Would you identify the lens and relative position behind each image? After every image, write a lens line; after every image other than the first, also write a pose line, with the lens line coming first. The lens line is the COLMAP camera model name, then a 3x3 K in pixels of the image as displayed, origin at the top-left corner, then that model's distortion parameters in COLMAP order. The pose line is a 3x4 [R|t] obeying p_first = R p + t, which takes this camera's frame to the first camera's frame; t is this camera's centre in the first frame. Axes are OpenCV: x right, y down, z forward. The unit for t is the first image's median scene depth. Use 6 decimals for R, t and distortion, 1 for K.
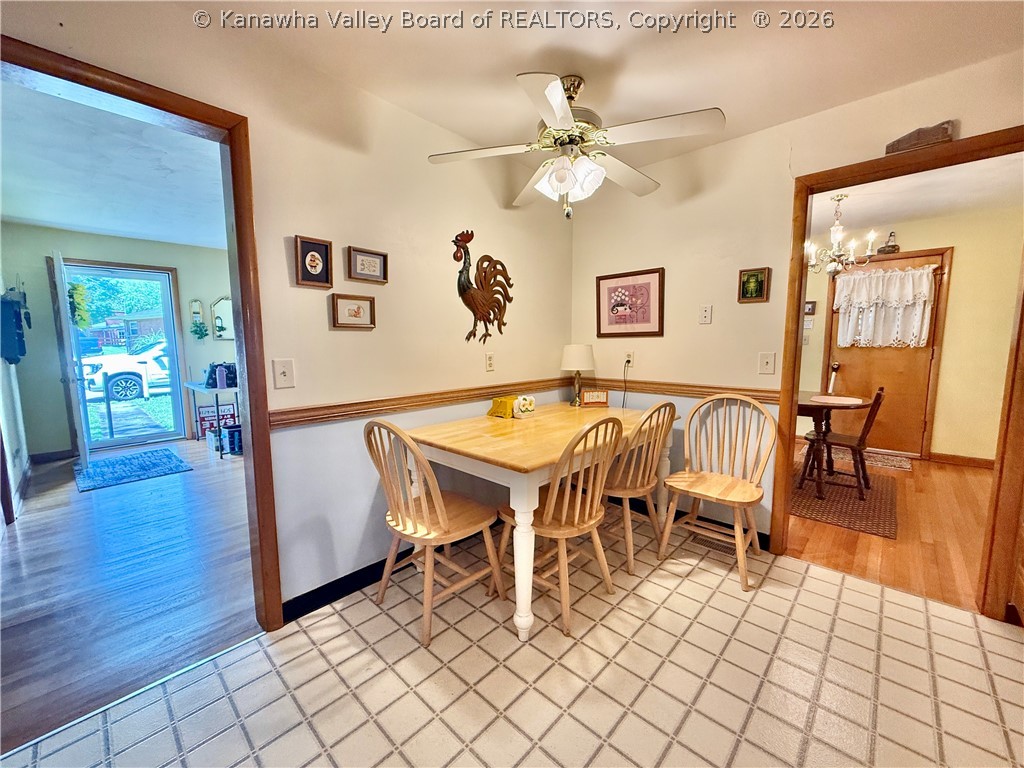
lens RADIAL K [[407.5, 0, 510.1], [0, 407.5, 384.7], [0, 0, 1]] dist [0.001583, -0.000874]
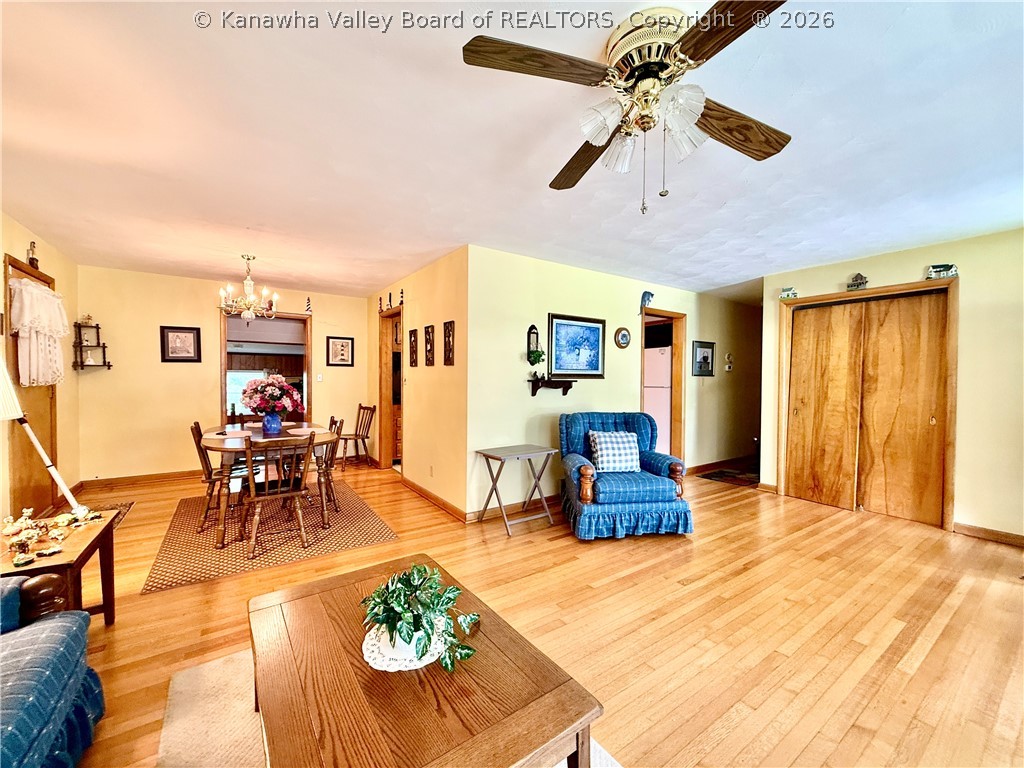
lens RADIAL K [[407.5, 0, 512.2], [0, 407.5, 385.1], [0, 0, 1]] dist [0.001583, -0.000874]
pose [[-0.977091, -0.007993, 0.212670, -0.282763], [0.018950, 0.992057, 0.124351, -0.323062], [-0.211975, 0.125532, -0.969179, 2.933606]]
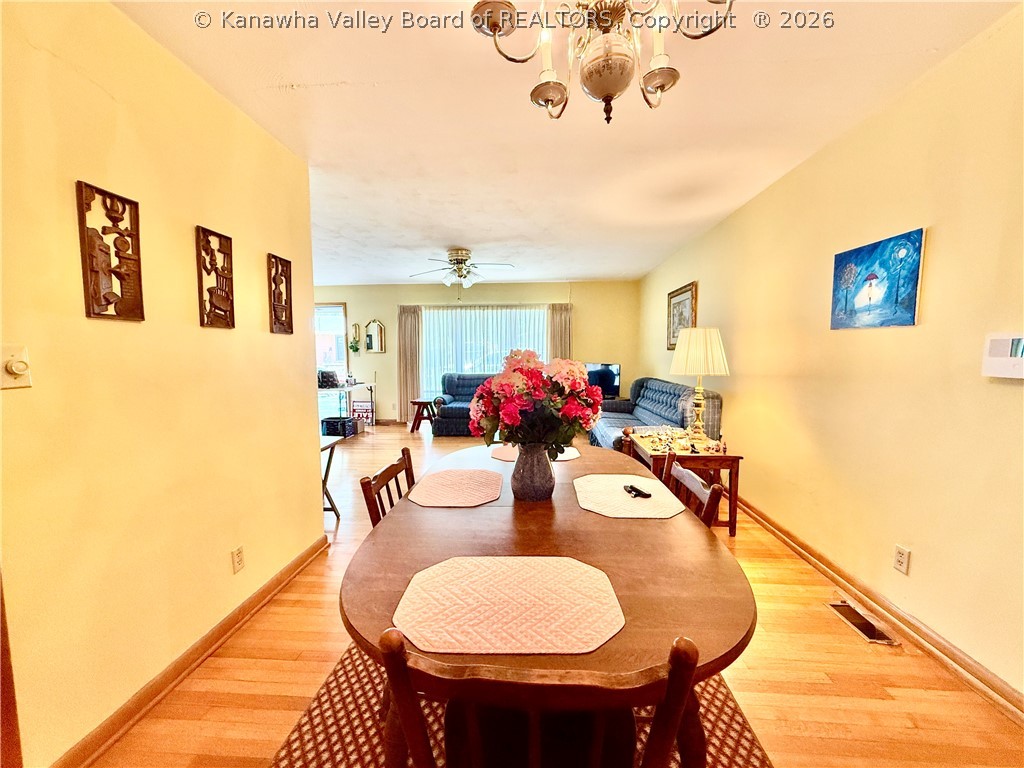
lens RADIAL K [[407.5, 0, 515.1], [0, 407.5, 387.3], [0, 0, 1]] dist [0.001583, -0.000874]
pose [[0.640119, 0.063843, -0.765619, 1.406591], [-0.080386, 0.996637, 0.015897, -0.136624], [0.764059, 0.051369, 0.643098, 1.196525]]
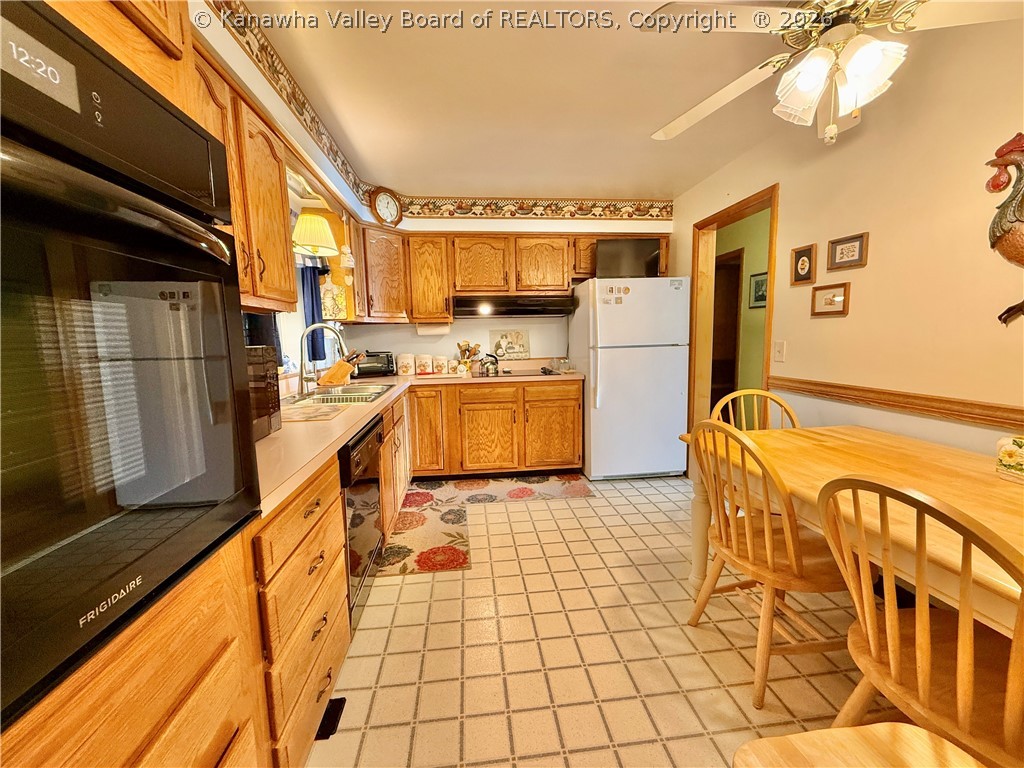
lens RADIAL K [[407.5, 0, 509.9], [0, 407.5, 383.2], [0, 0, 1]] dist [0.001583, -0.000874]
pose [[-0.648137, 0.104007, -0.754388, 0.843492], [-0.059196, 0.980751, 0.186074, -0.095445], [0.759220, 0.165259, -0.629504, 0.899234]]
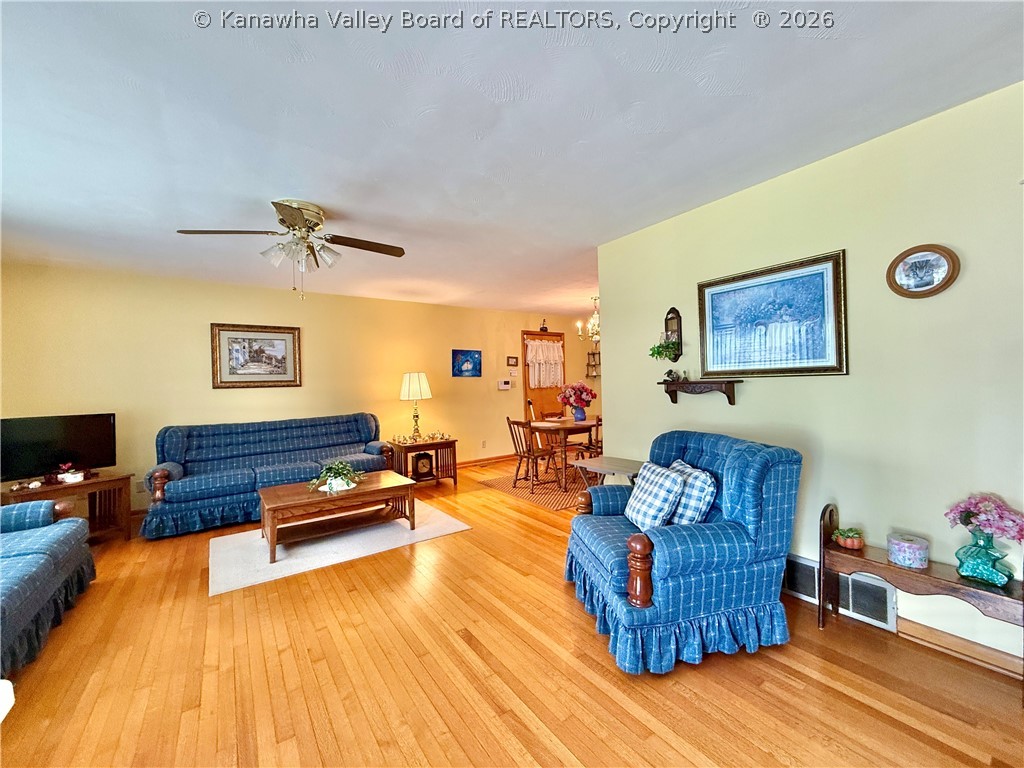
lens RADIAL K [[407.5, 0, 511.7], [0, 407.5, 385.0], [0, 0, 1]] dist [0.001583, -0.000874]
pose [[0.203184, -0.005882, 0.979123, -1.340032], [0.131947, 0.991025, -0.021427, -0.160567], [-0.970210, 0.133546, 0.202136, 1.507616]]
